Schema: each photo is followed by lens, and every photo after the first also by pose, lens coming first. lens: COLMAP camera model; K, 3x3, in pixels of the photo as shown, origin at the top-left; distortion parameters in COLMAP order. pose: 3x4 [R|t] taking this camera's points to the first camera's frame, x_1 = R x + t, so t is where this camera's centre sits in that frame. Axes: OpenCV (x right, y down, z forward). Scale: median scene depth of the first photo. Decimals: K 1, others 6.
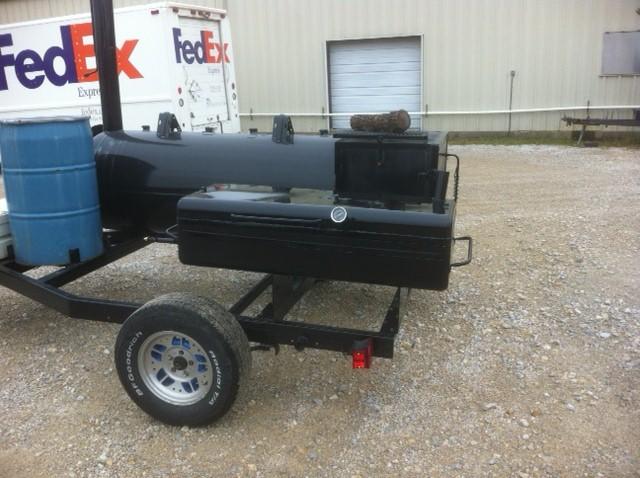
lens RADIAL K [[605.4, 0, 320.0], [0, 605.4, 239.0], [0, 0, 1]] dist [0.003323, -0.129759]
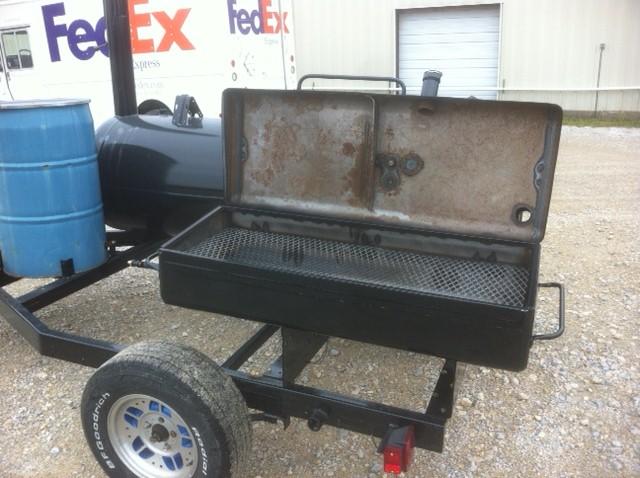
lens RADIAL K [[605.4, 0, 320.0], [0, 605.4, 239.0], [0, 0, 1]] dist [0.003323, -0.129759]
pose [[0.993393, 0.035553, -0.109116, 0.035040], [-0.030606, 0.998441, 0.046678, -0.064454], [0.110606, -0.043029, 0.992932, 0.216791]]
